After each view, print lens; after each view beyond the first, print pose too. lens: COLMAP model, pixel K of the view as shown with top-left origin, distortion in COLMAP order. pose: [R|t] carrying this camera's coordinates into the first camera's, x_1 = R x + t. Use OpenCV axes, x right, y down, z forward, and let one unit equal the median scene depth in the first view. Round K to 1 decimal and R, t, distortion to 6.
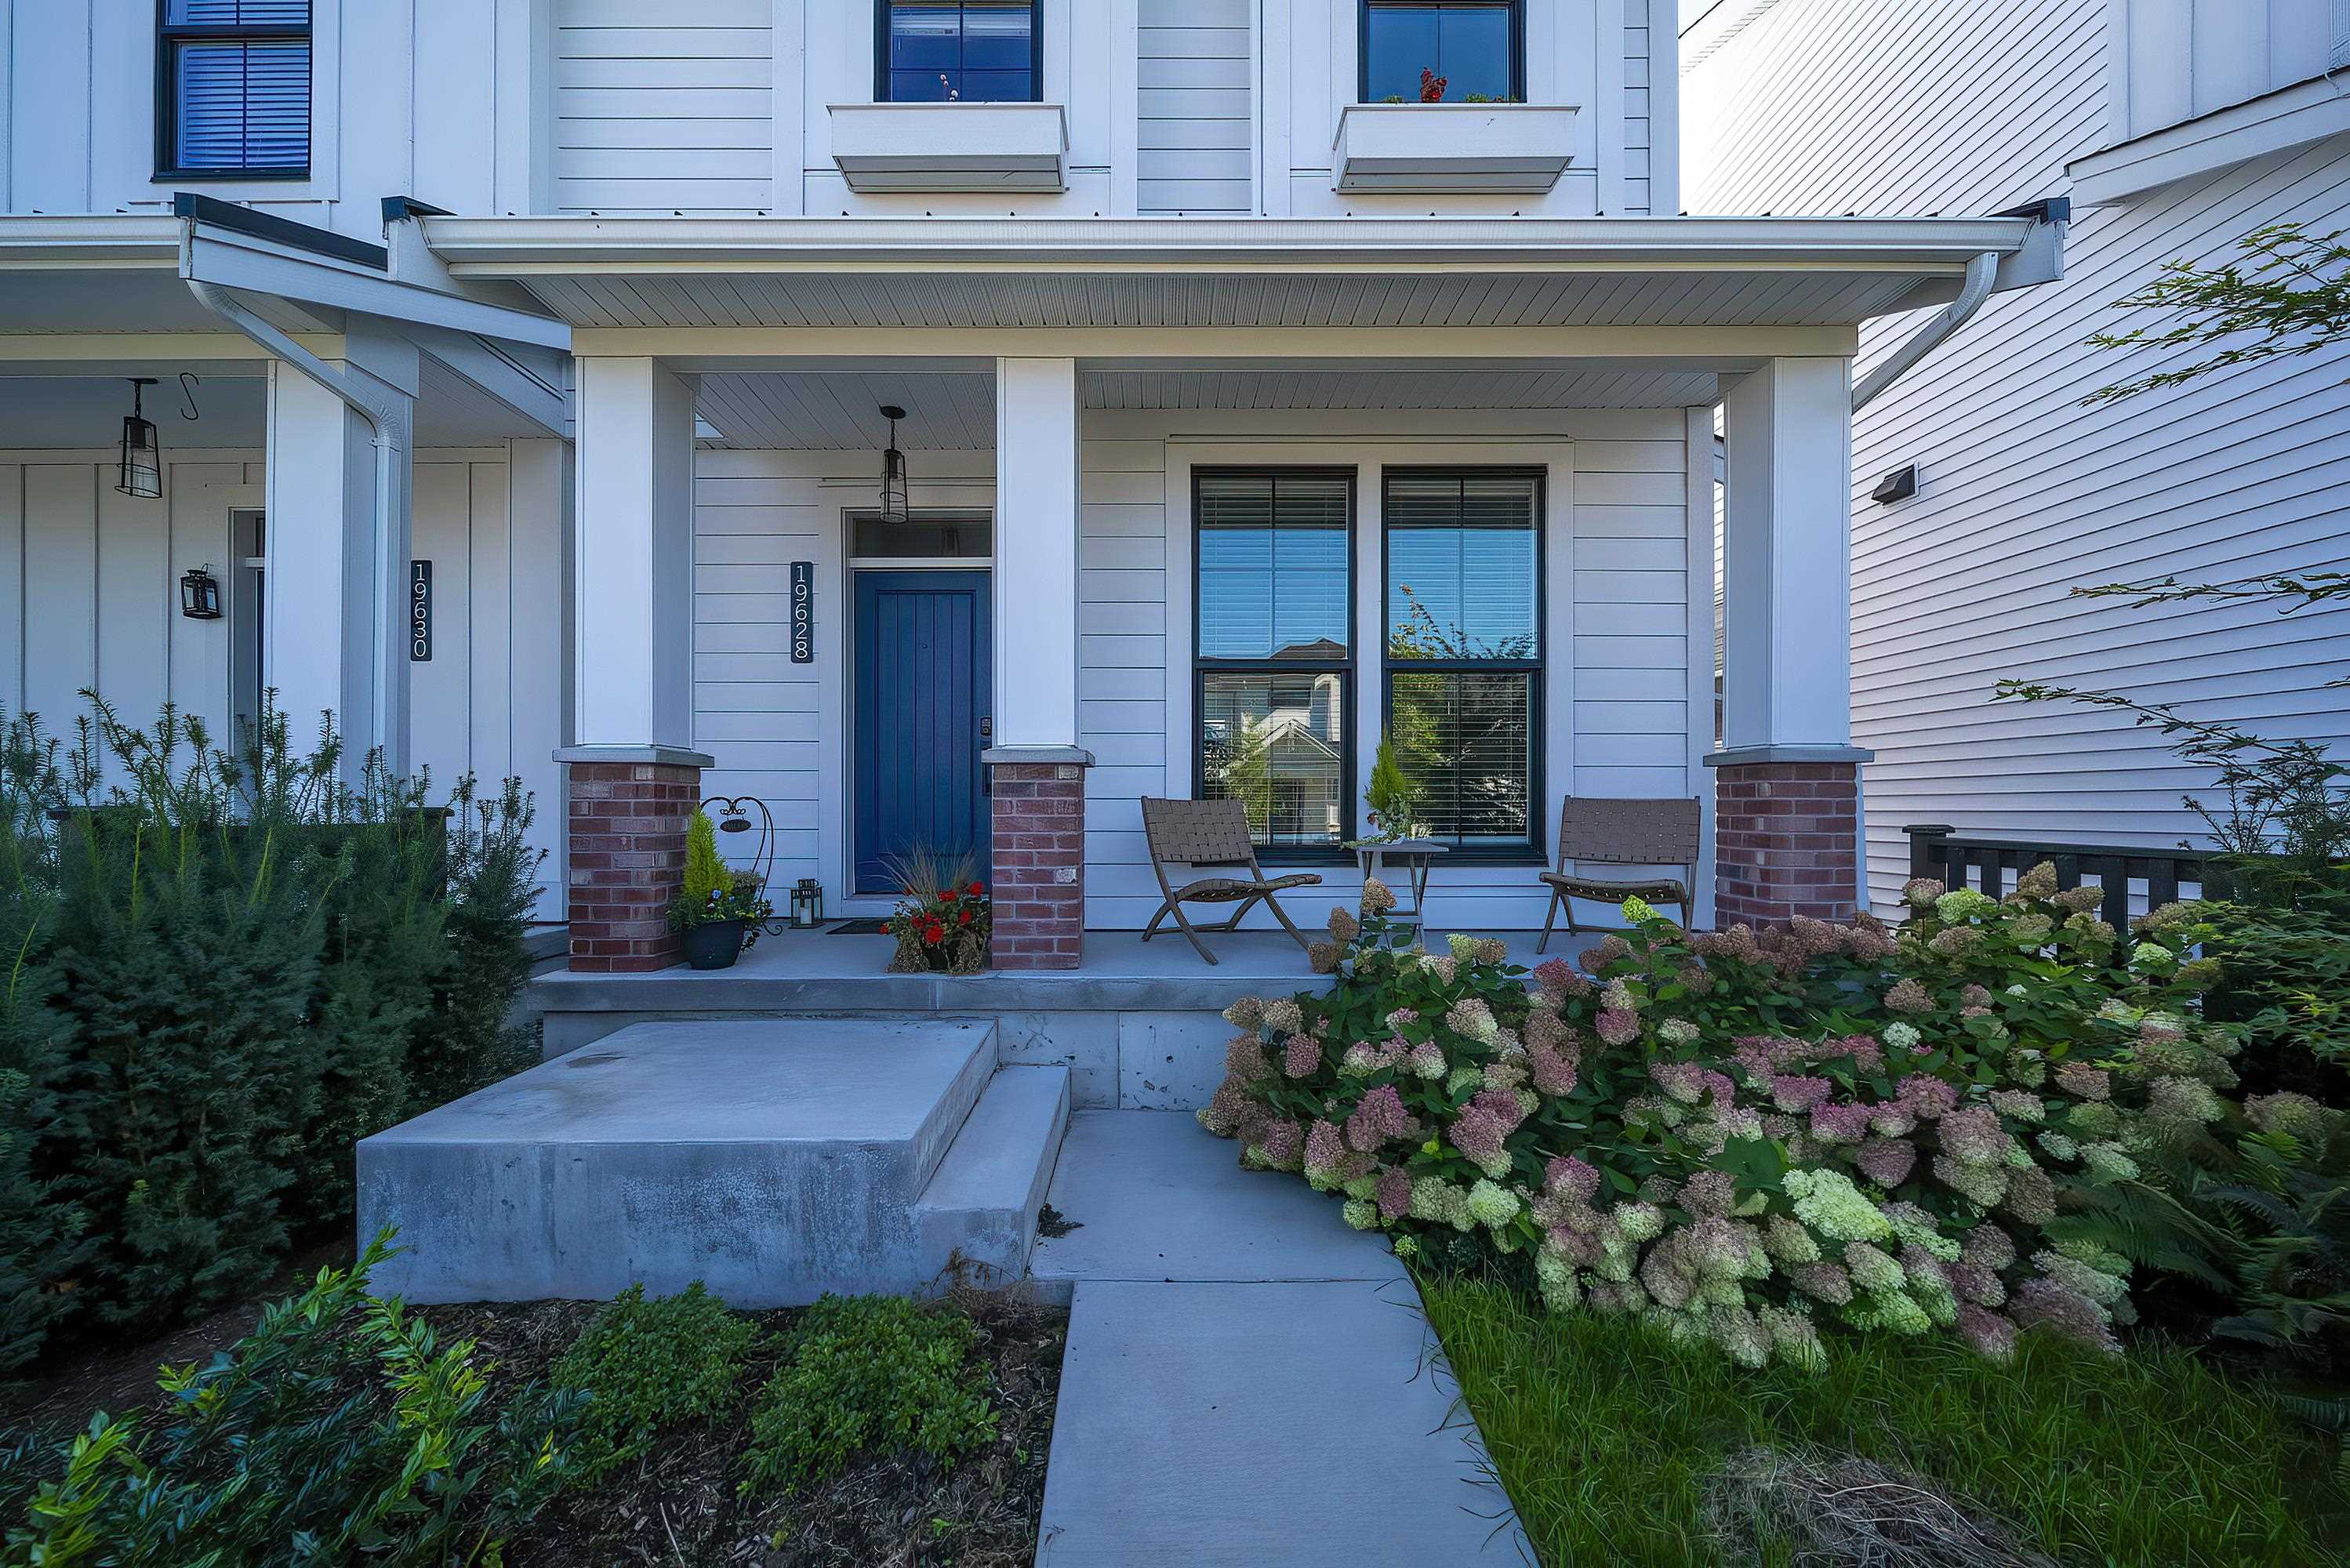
lens RADIAL K [[840.7, 0, 1153.2], [0, 840.7, 802.5], [0, 0, 1]] dist [-0.001263, -0.000059]
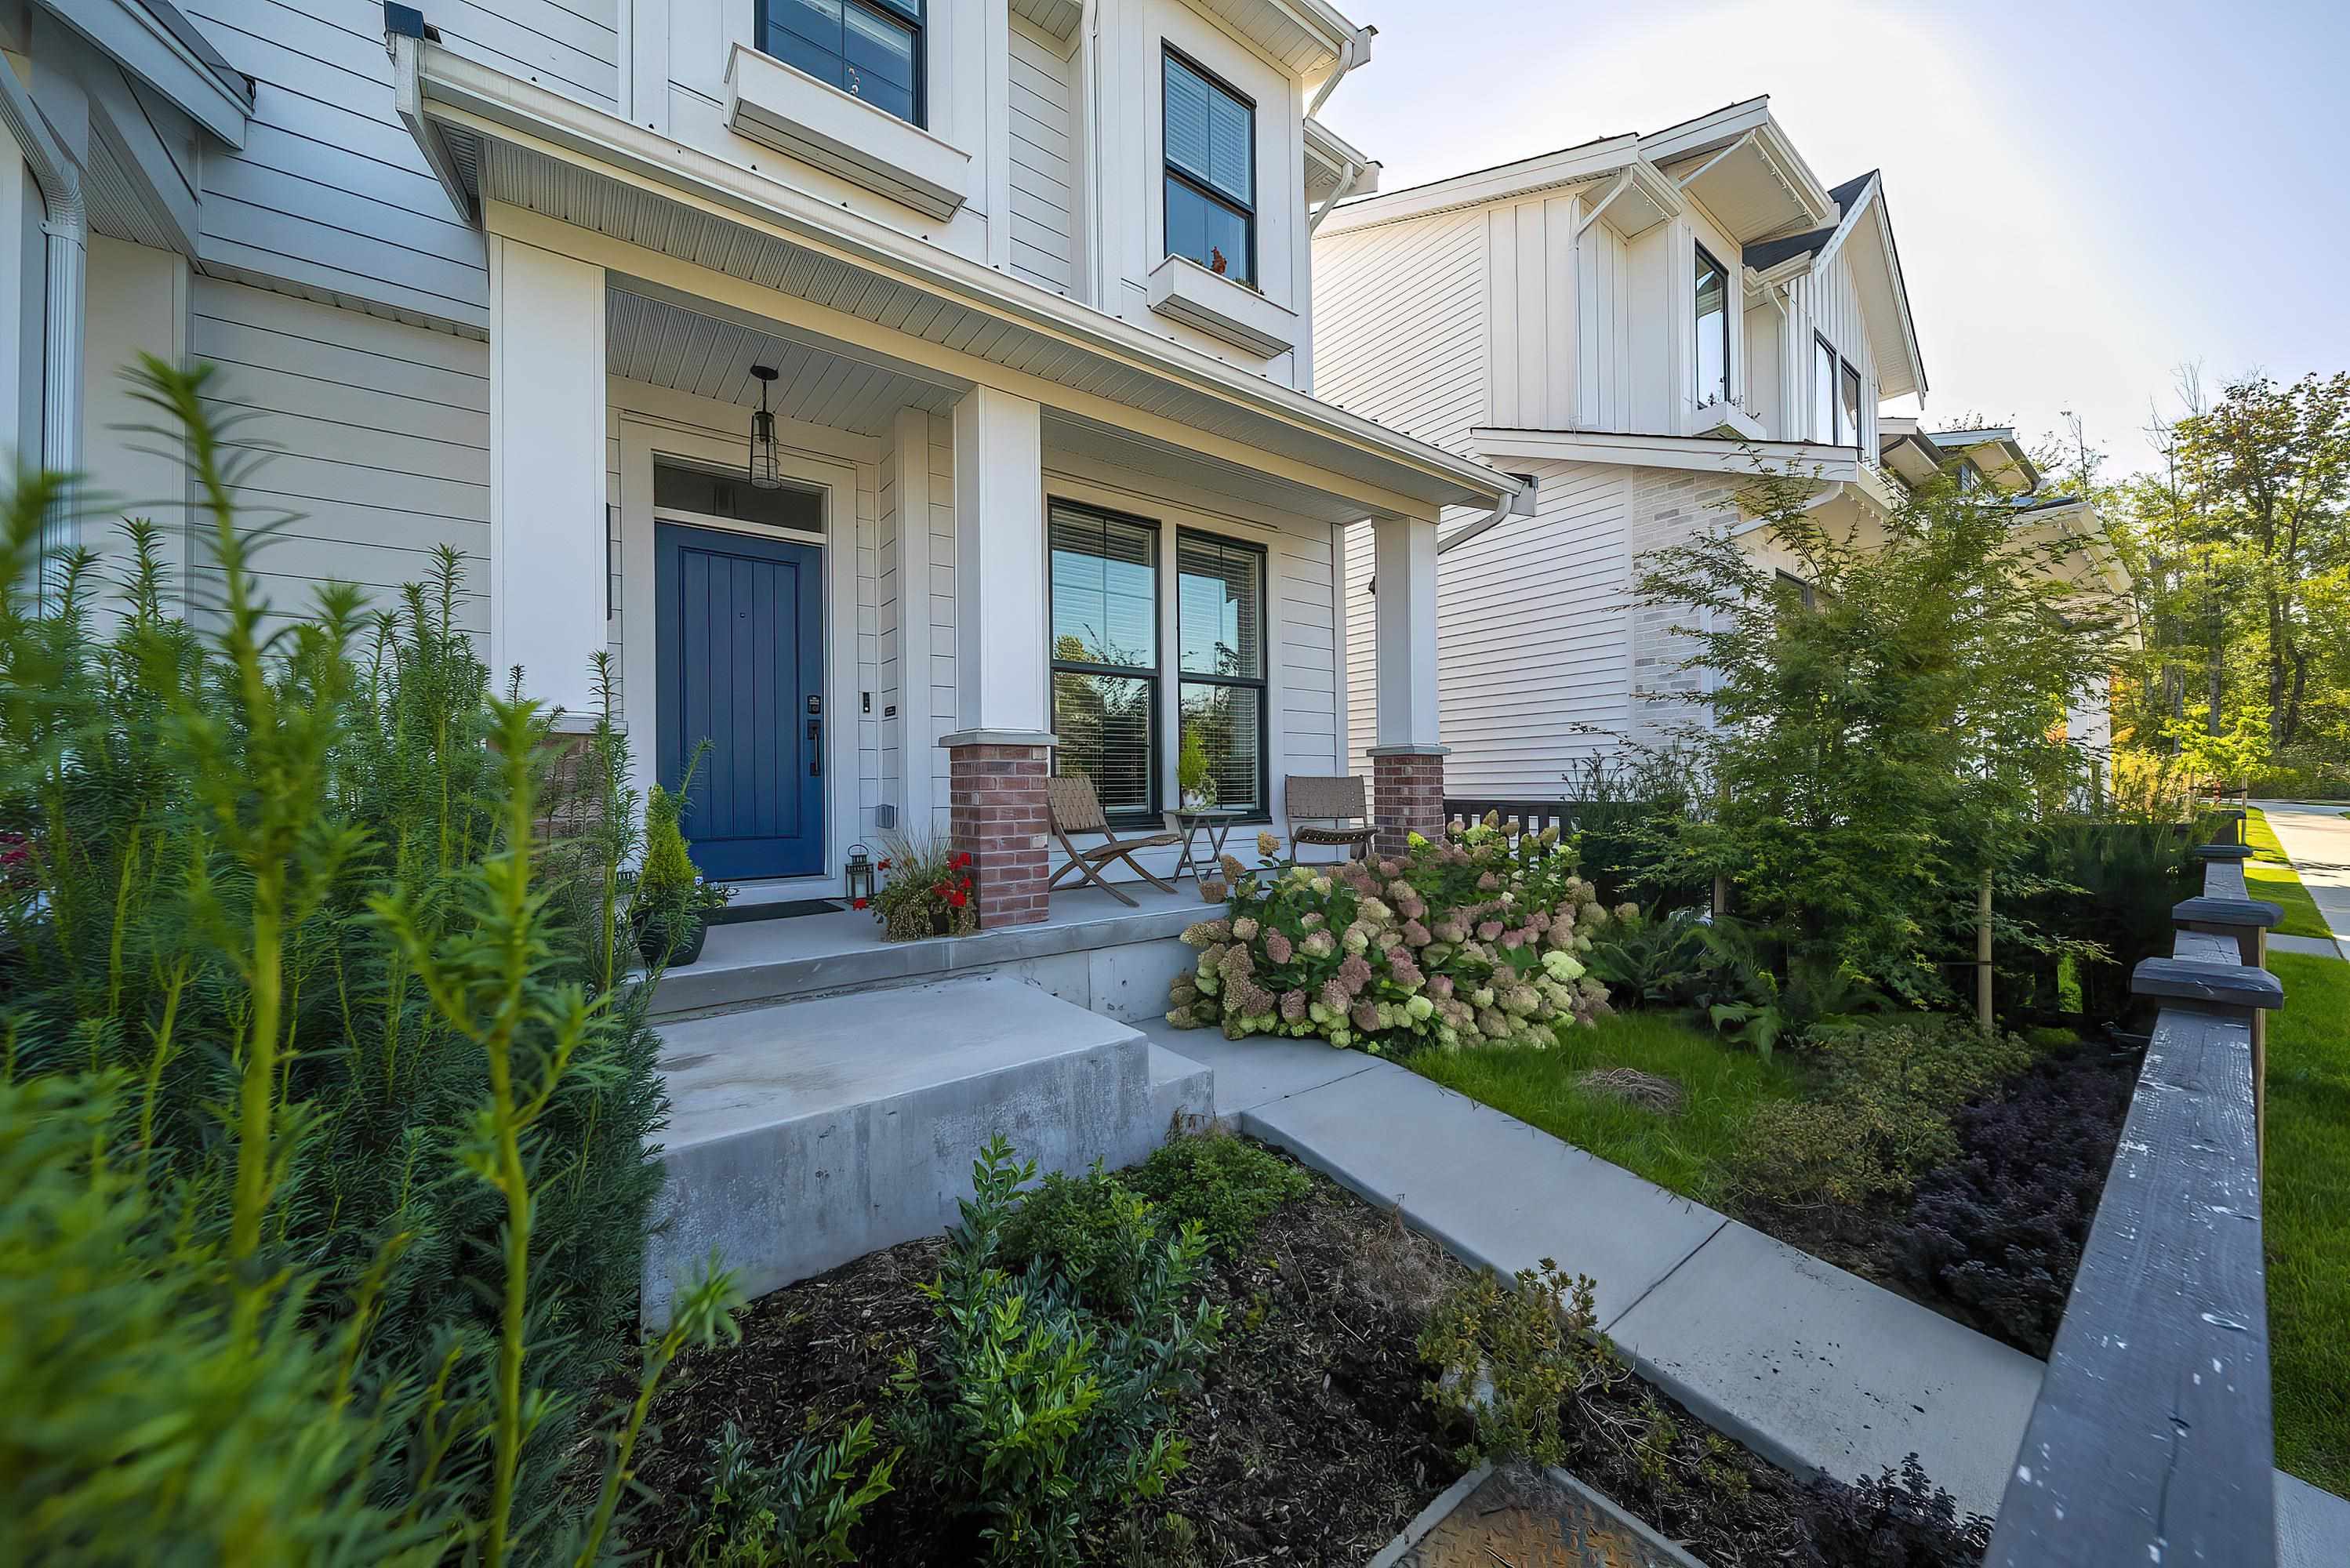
lens RADIAL K [[824.2, 0, 1184.0], [0, 824.2, 779.3], [0, 0, 1]] dist [-0.000894, -0.000114]
pose [[0.790953, -0.002977, 0.611870, -0.636539], [0.009147, 0.999934, -0.006959, 0.009528], [-0.611809, 0.011101, 0.790928, -0.030965]]
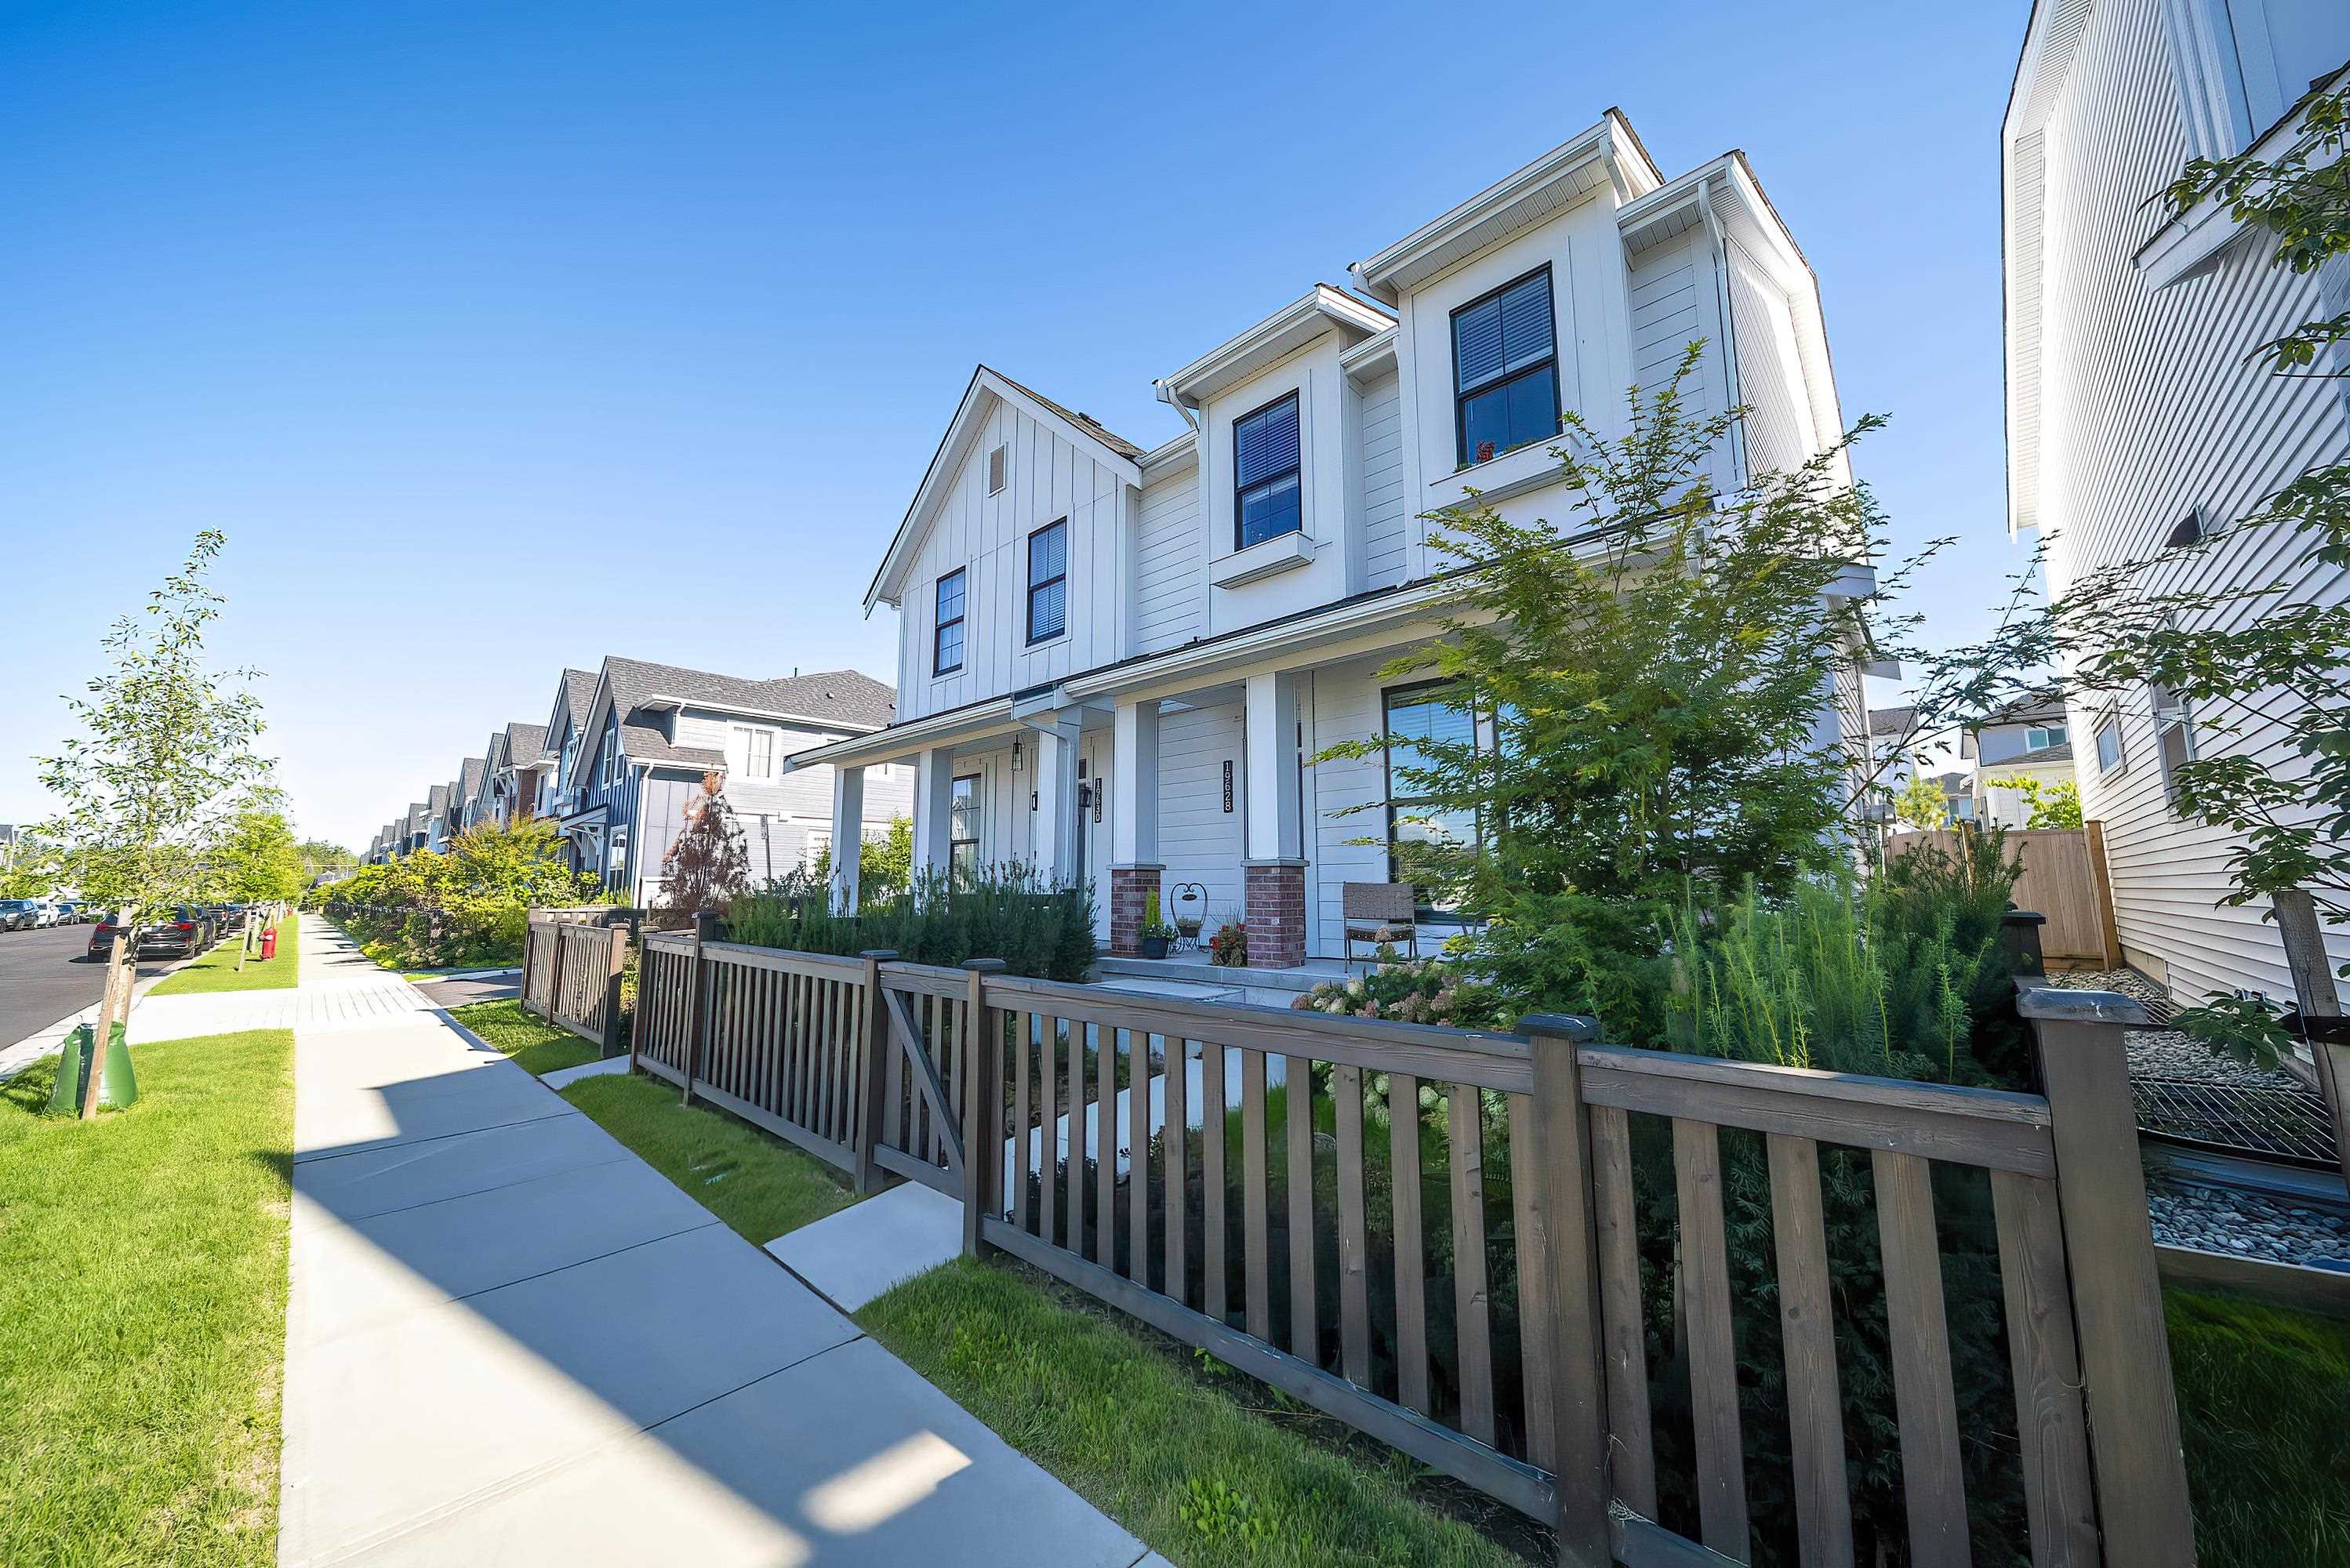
lens RADIAL K [[824.2, 0, 1184.0], [0, 824.2, 779.3], [0, 0, 1]] dist [-0.000894, -0.000114]
pose [[0.729203, -0.092214, -0.678056, 1.098157], [0.004632, 0.991521, -0.129863, 0.003014], [0.684282, 0.091556, 0.723447, -0.610175]]
